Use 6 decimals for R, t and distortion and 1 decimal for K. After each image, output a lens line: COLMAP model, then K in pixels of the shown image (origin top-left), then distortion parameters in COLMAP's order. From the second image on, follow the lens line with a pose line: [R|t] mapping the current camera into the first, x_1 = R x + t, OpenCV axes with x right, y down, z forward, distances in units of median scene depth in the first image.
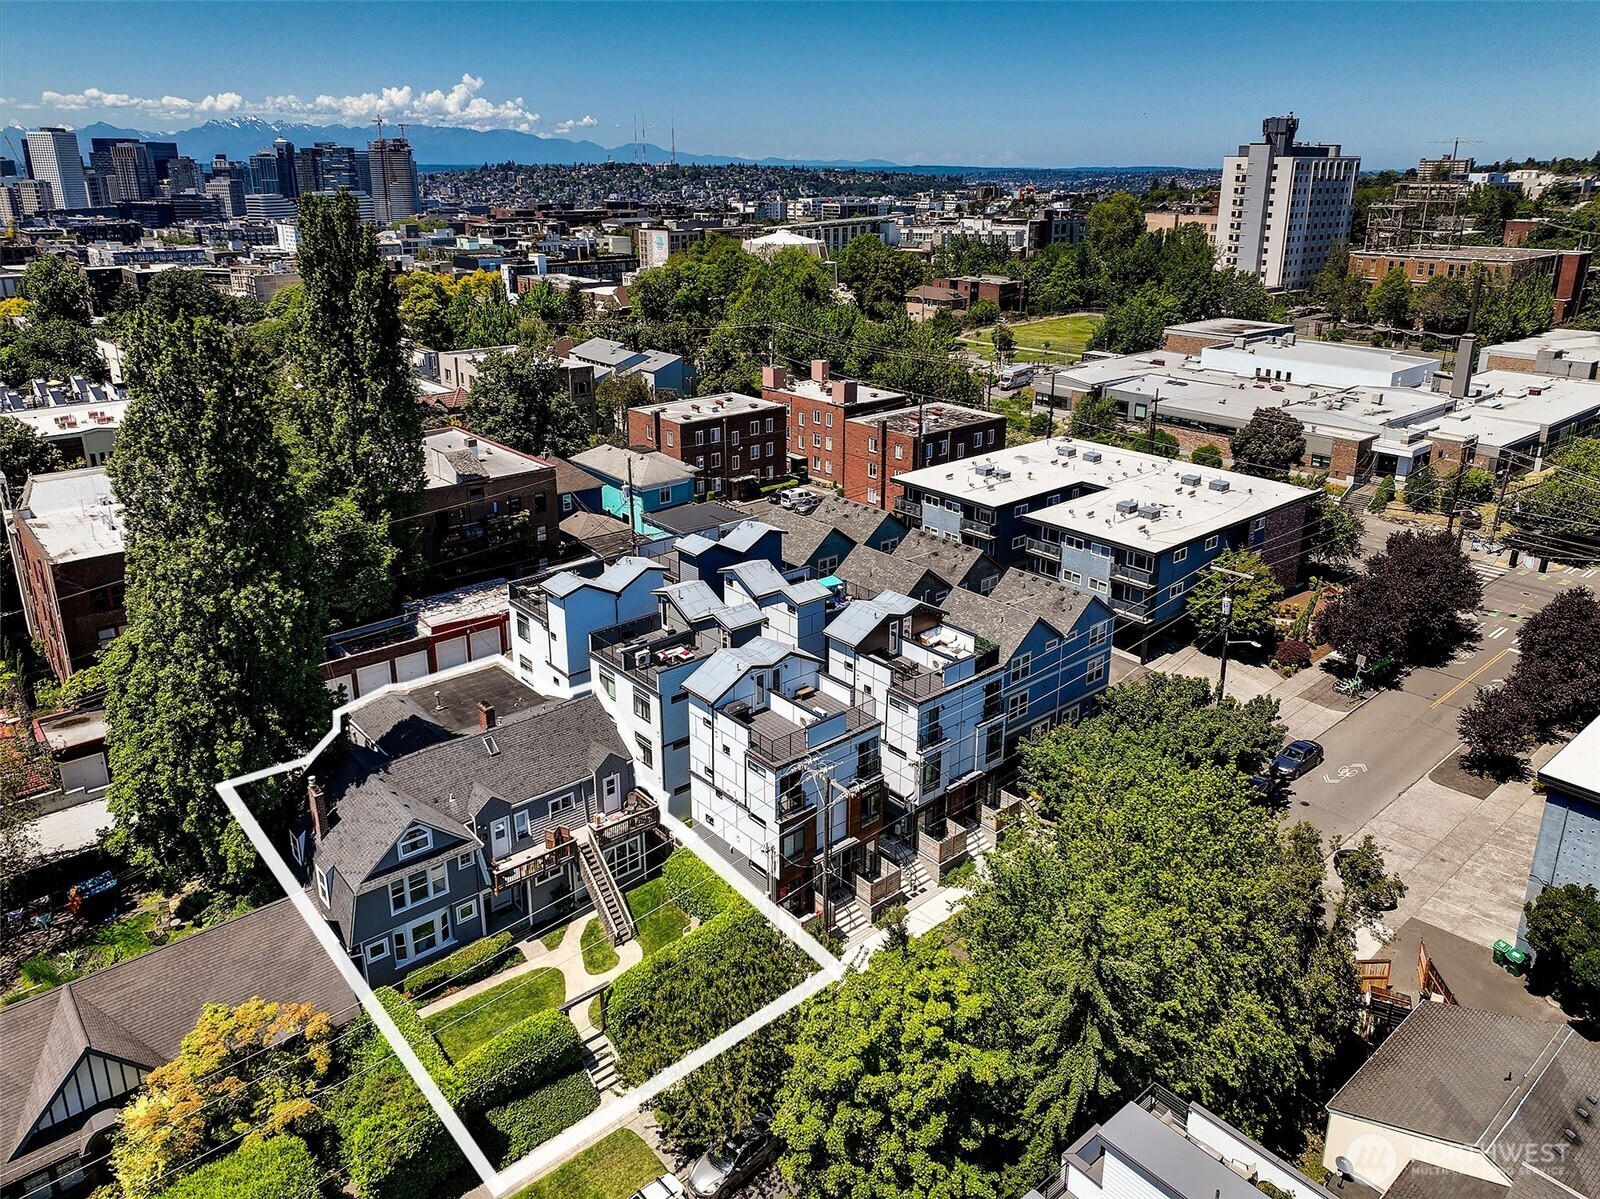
lens RADIAL K [[1122.9, 0, 800.0], [0, 1122.9, 599.5], [0, 0, 1]] dist [0.000778, 0.000223]
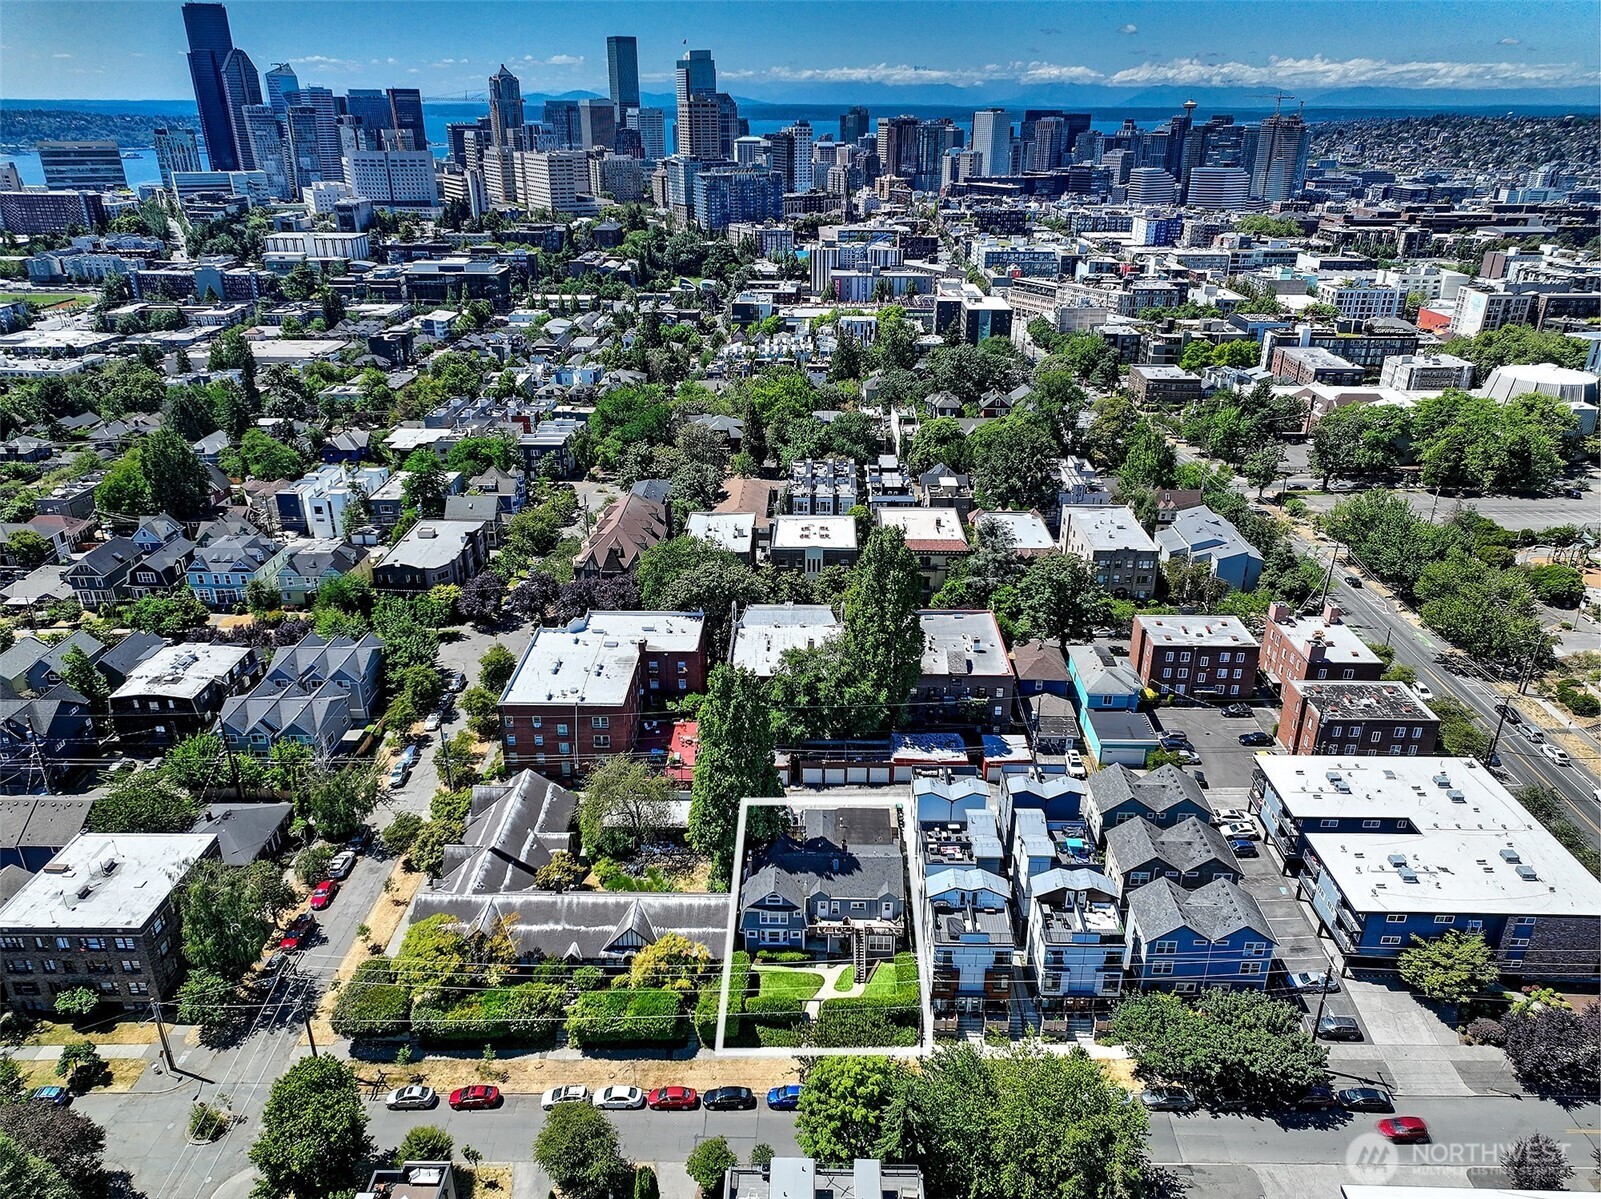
lens RADIAL K [[1123.6, 0, 800.5], [0, 1123.6, 599.5], [0, 0, 1]] dist [0.000778, 0.000223]
pose [[0.743858, 0.293999, -0.600200, 0.778548], [-0.258534, 0.954715, 0.147239, -0.626930], [0.616308, 0.045648, 0.786181, -0.679794]]
